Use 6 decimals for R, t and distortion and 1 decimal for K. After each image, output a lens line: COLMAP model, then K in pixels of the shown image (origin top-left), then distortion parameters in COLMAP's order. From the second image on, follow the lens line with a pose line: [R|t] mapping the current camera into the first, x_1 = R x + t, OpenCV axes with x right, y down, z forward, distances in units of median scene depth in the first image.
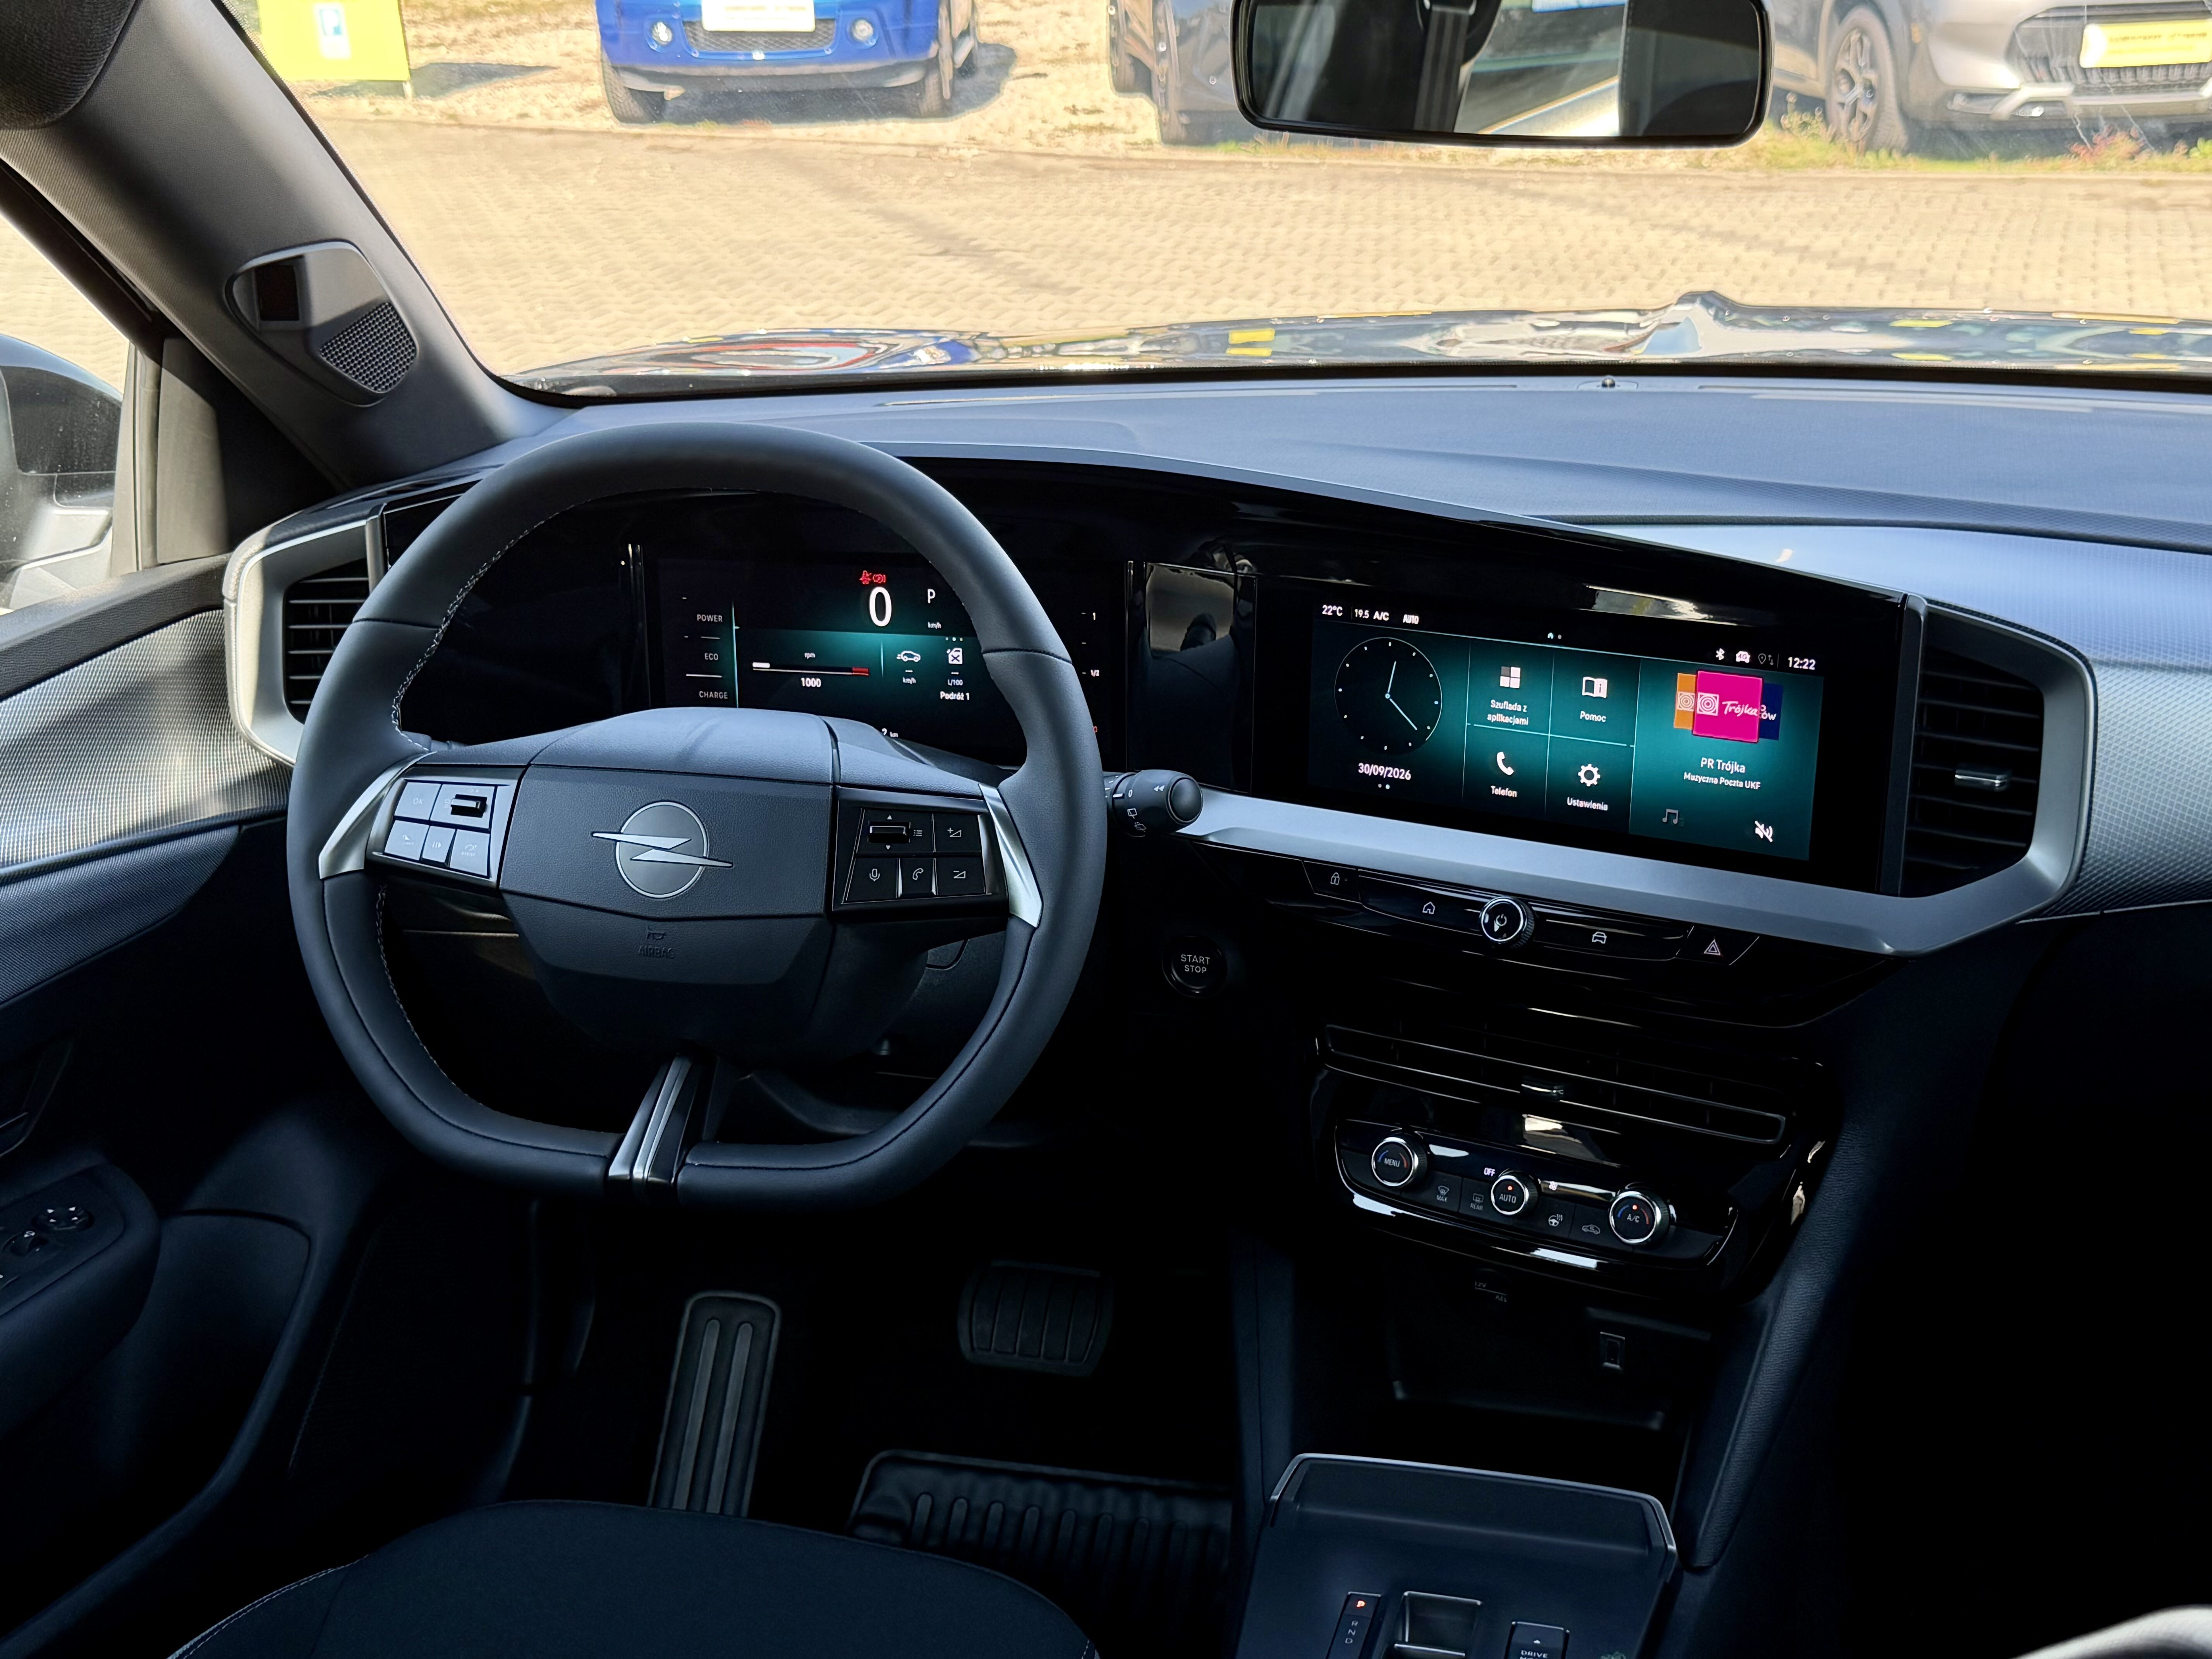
lens RADIAL K [[2671.1, 0, 1126.8], [0, 2671.1, 846.8], [0, 0, 1]] dist [0.111376, 0.000000]
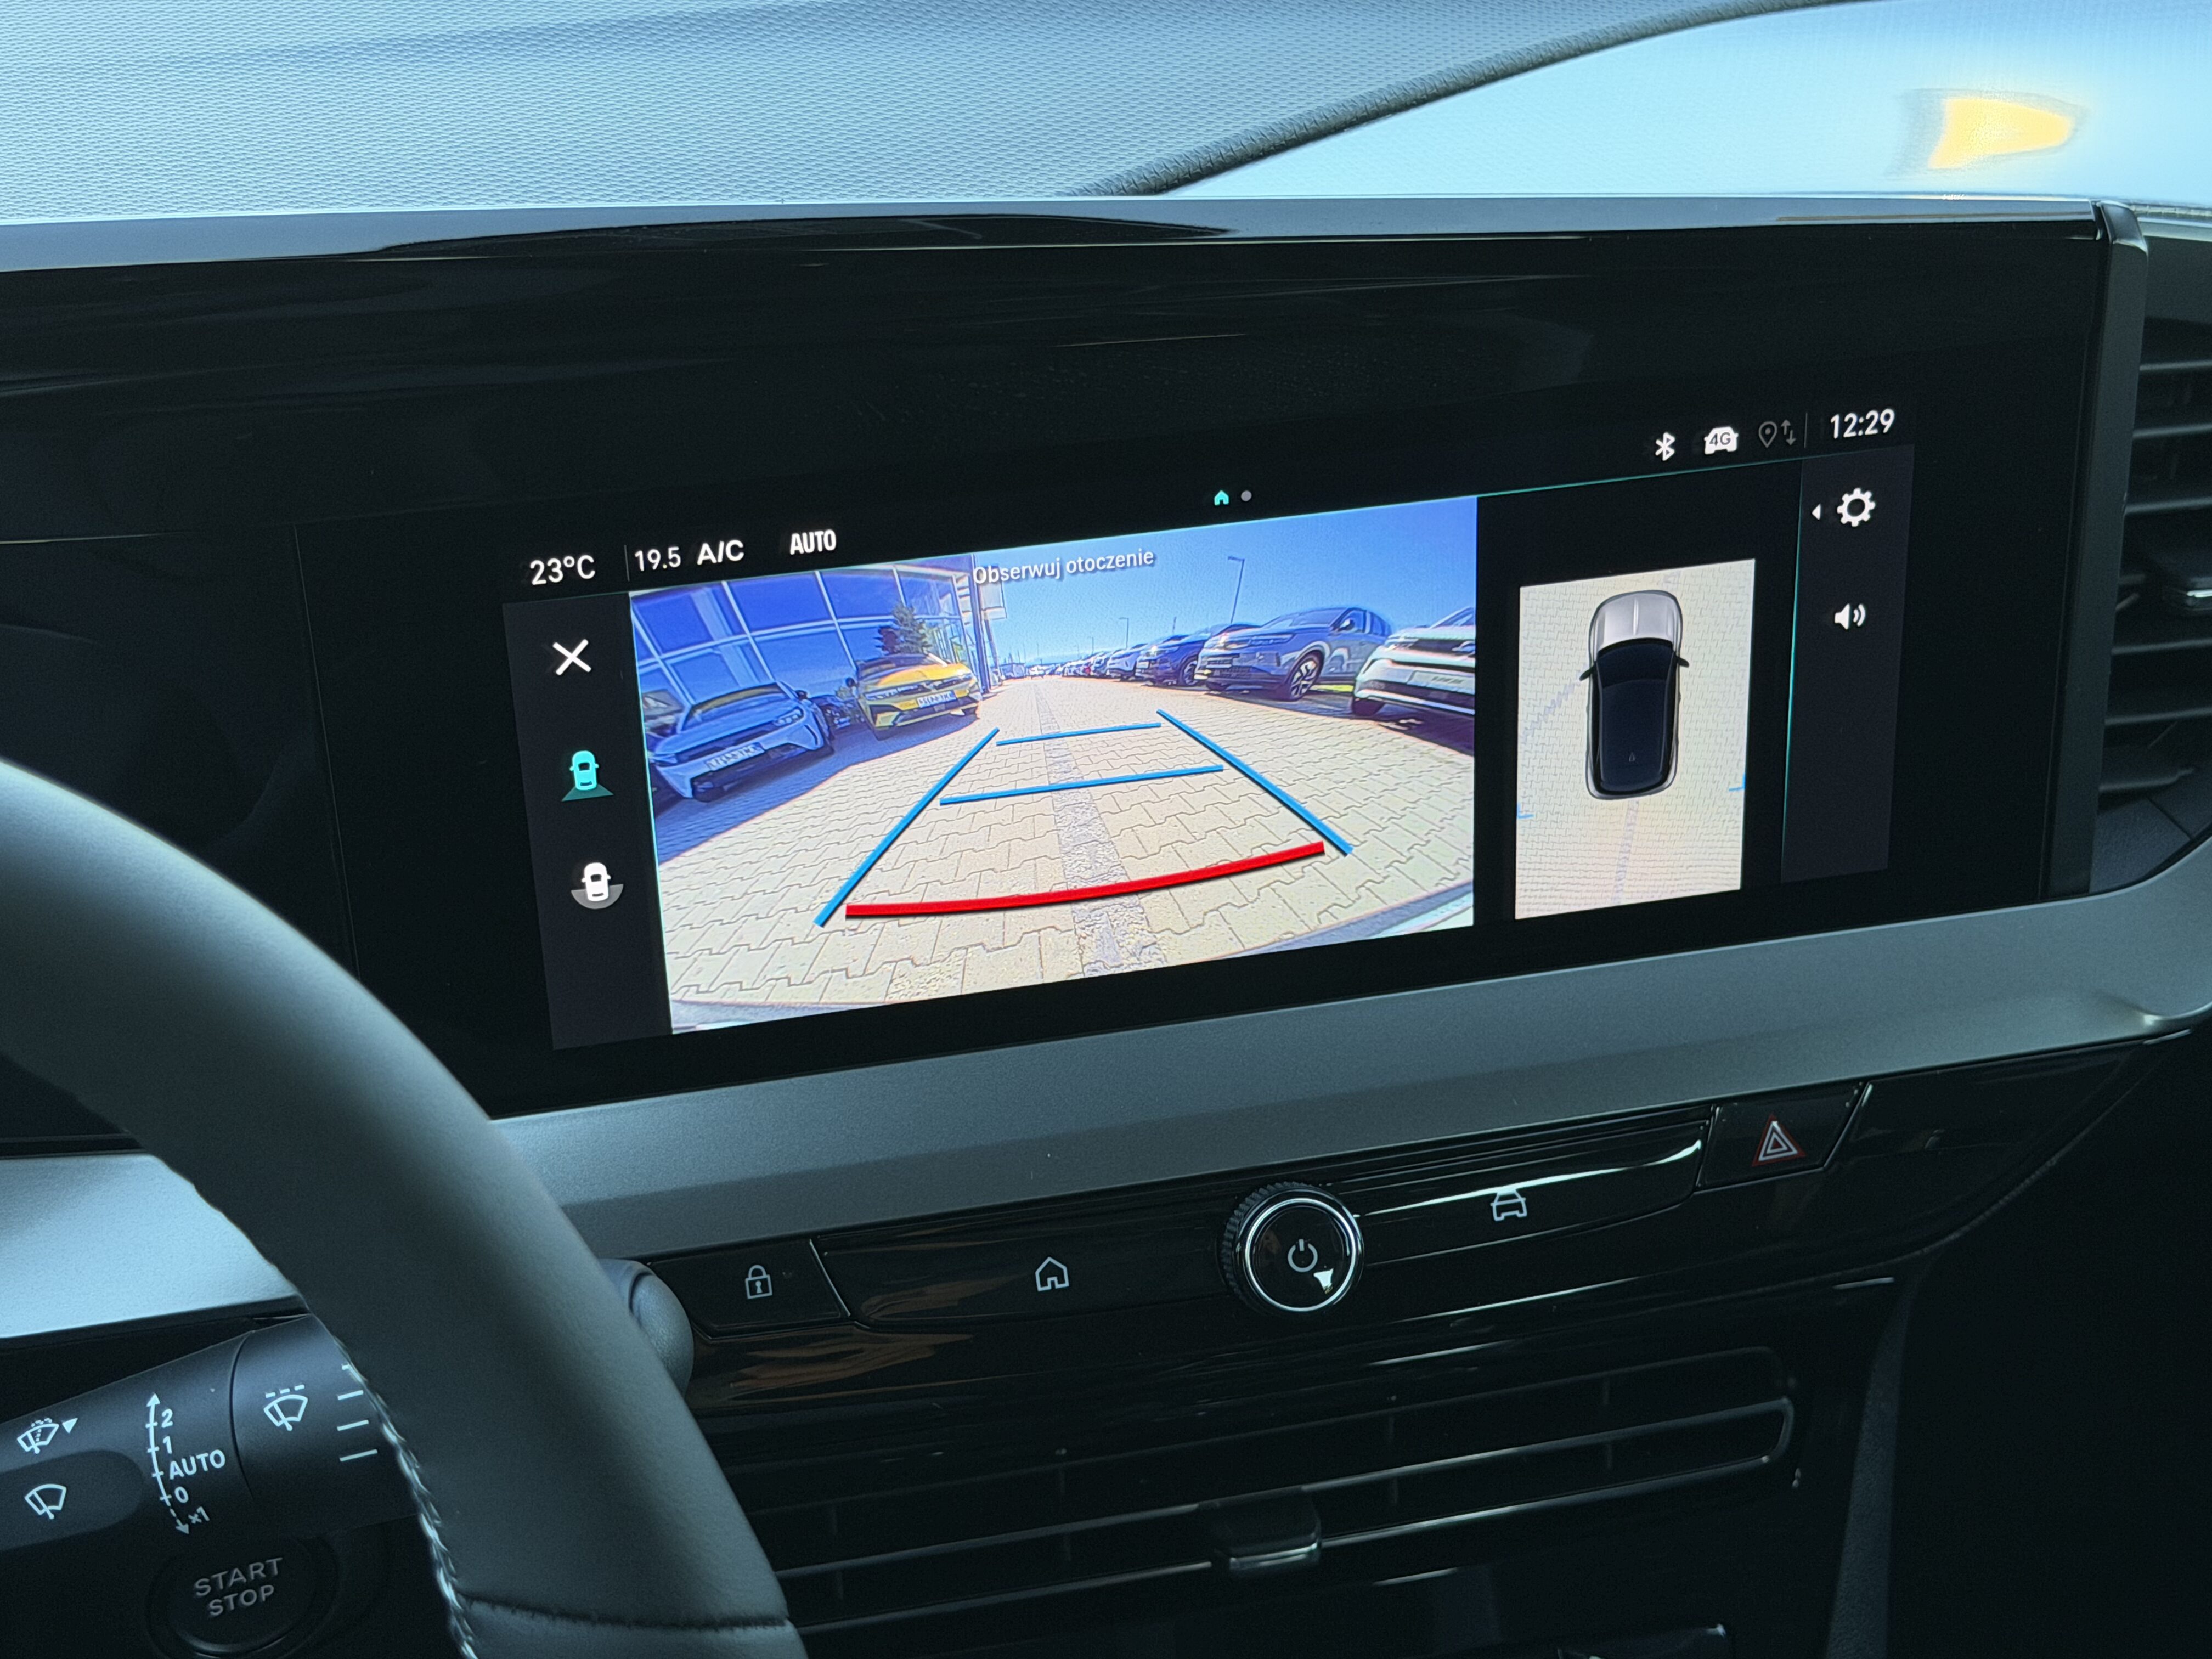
lens RADIAL K [[3520.3, 0, 1117.7], [0, 3520.3, 810.6], [0, 0, 1]] dist [0.119635, 0.000000]
pose [[0.728368, -0.319758, 0.605999, -0.163317], [0.231297, 0.947258, 0.221822, -0.150610], [-0.644966, -0.021402, 0.763912, 0.641004]]
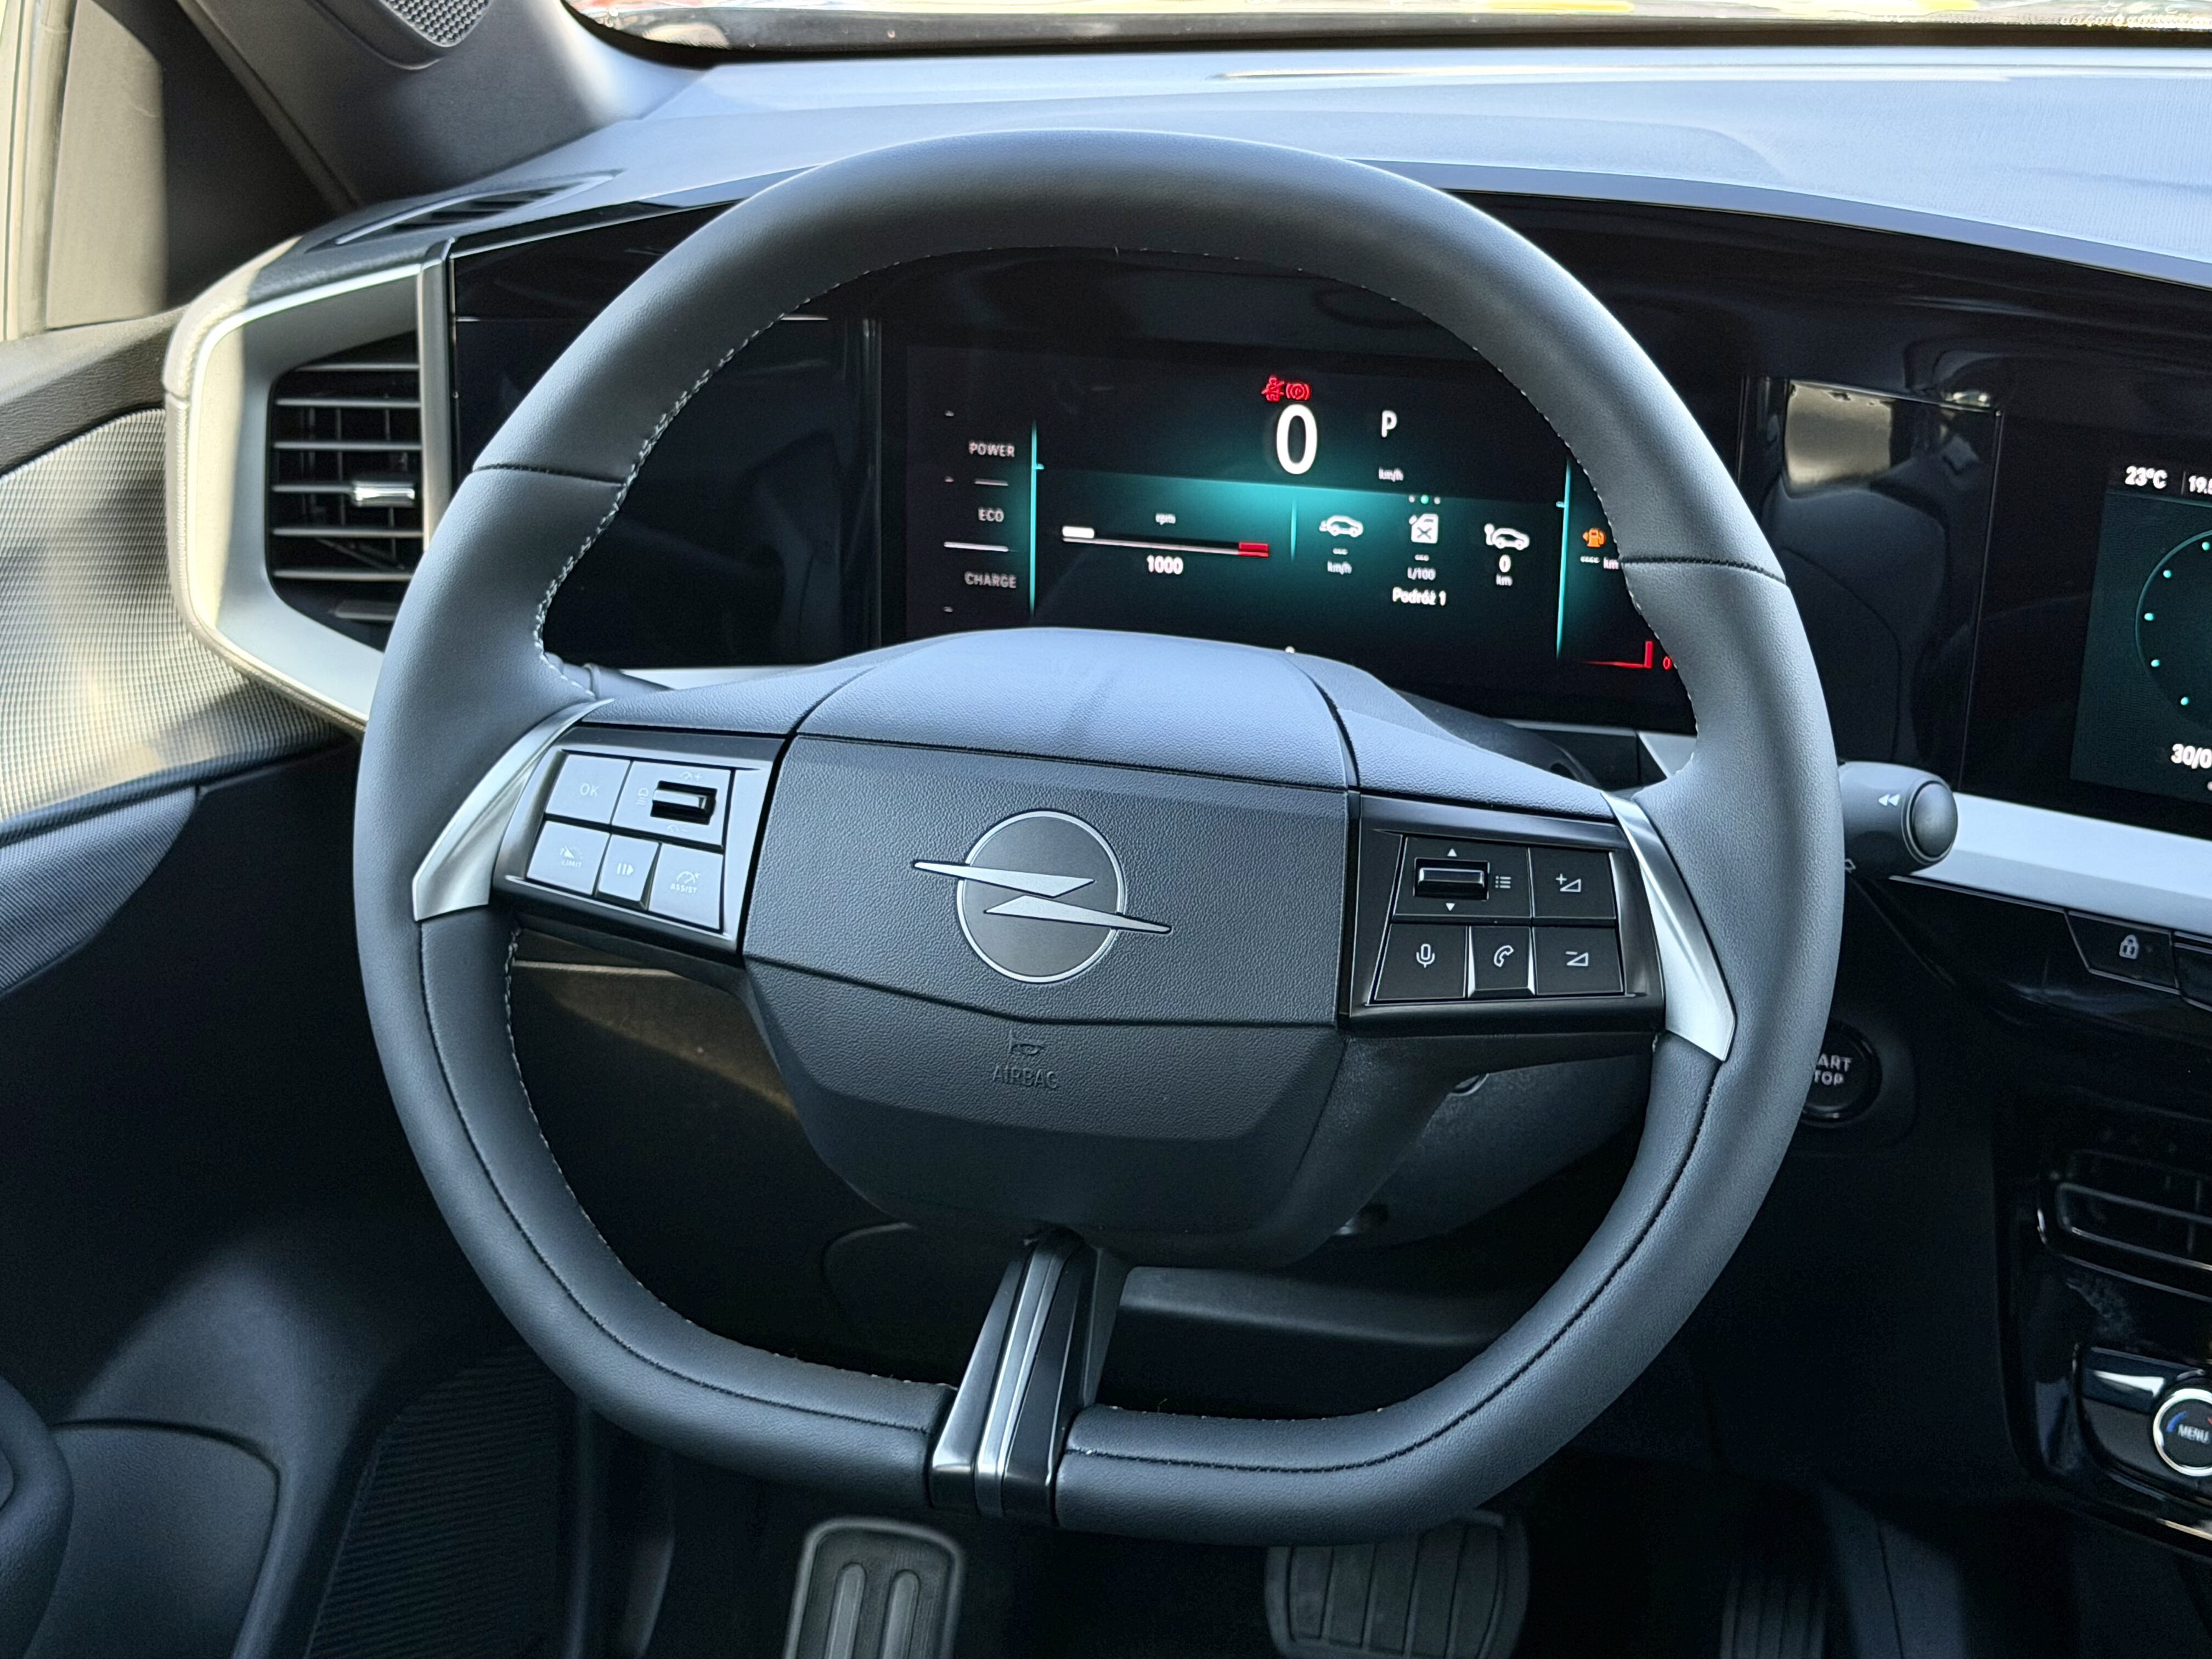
lens RADIAL K [[3922.4, 0, 1141.8], [0, 3922.4, 870.9], [0, 0, 1]] dist [0.133888, 0.000000]
pose [[0.999633, 0.026324, 0.006368, -0.147338], [-0.026605, 0.998440, 0.049088, -0.042619], [-0.005066, -0.049239, 0.998774, 0.163533]]
